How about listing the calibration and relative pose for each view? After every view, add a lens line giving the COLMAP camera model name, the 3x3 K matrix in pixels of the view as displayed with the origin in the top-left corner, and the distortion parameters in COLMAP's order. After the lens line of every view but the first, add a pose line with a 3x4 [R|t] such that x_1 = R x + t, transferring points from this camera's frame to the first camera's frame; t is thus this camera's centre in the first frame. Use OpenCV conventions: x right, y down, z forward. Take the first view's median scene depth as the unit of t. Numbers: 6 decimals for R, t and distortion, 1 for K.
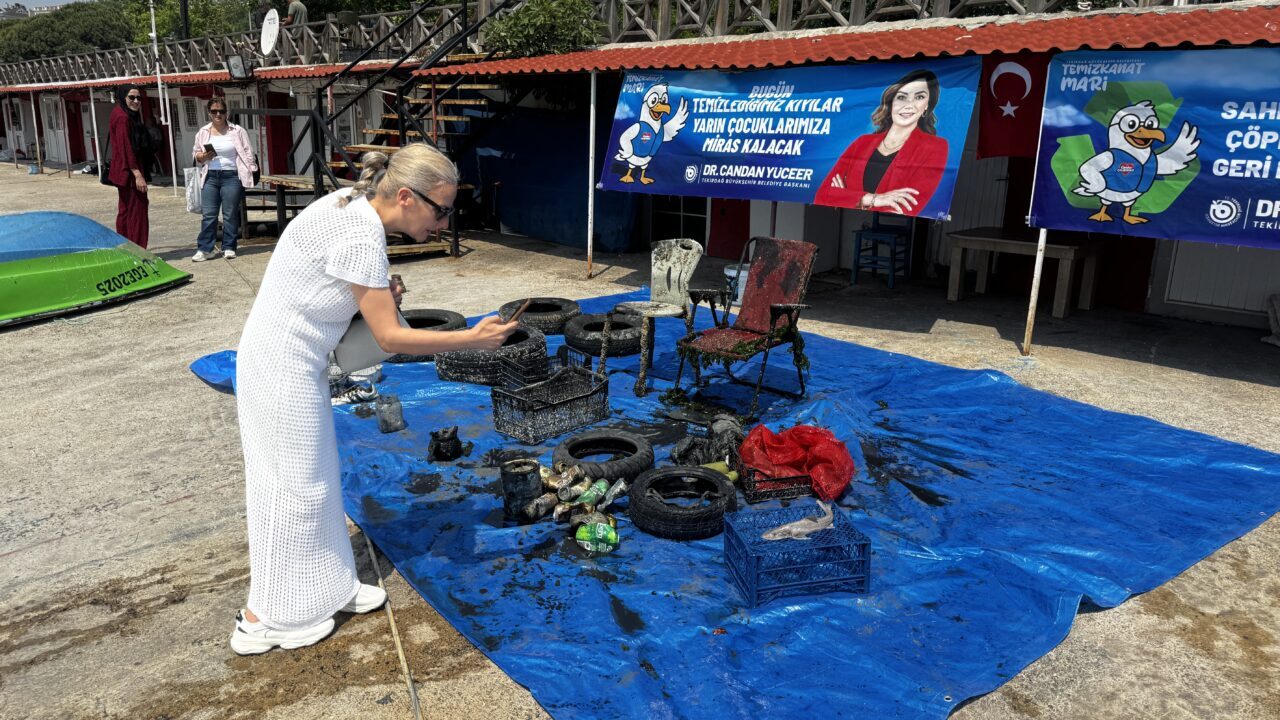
lens RADIAL K [[905.8, 0, 613.5], [0, 905.8, 360.1], [0, 0, 1]] dist [0.167958, -0.335815]
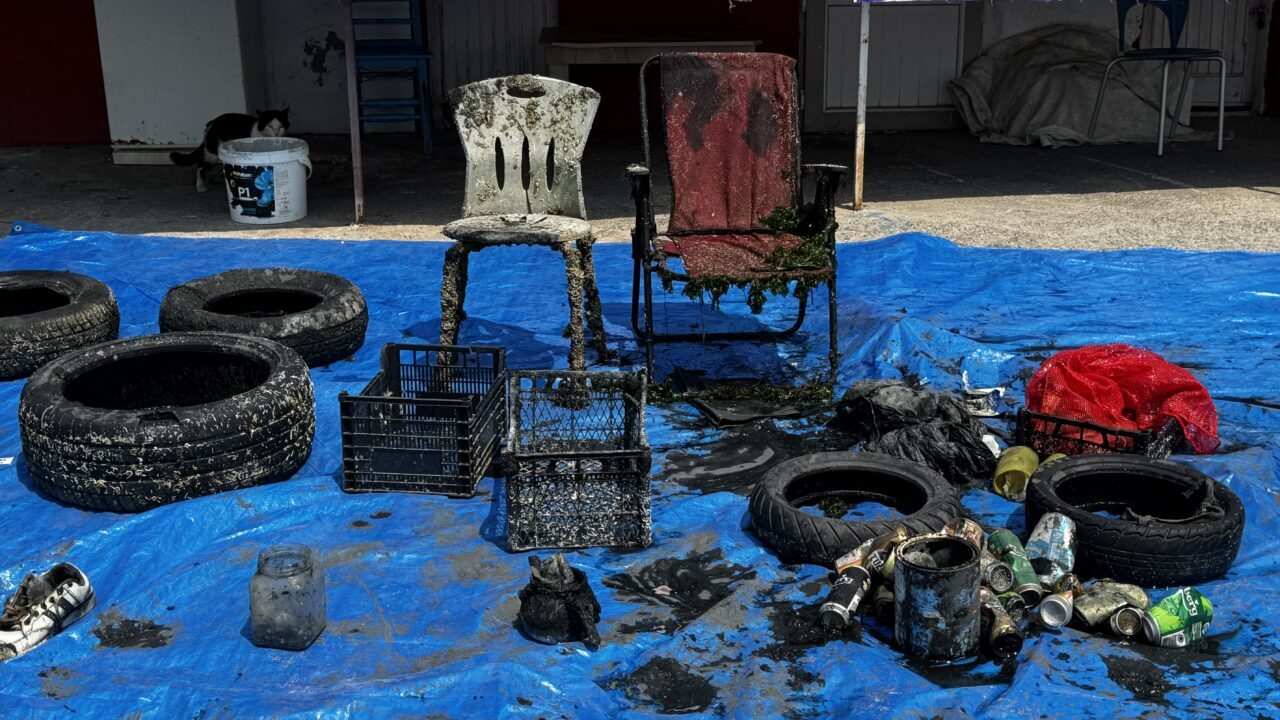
lens RADIAL K [[1668.7, 0, 640.0], [0, 1668.7, 360.0], [0, 0, 1]] dist [0.151523, 0.002142]
pose [[0.636403, -0.226167, 0.737455, -0.574064], [0.205792, 0.971179, 0.120254, -0.080966], [-0.743398, 0.075232, 0.664604, 0.375015]]
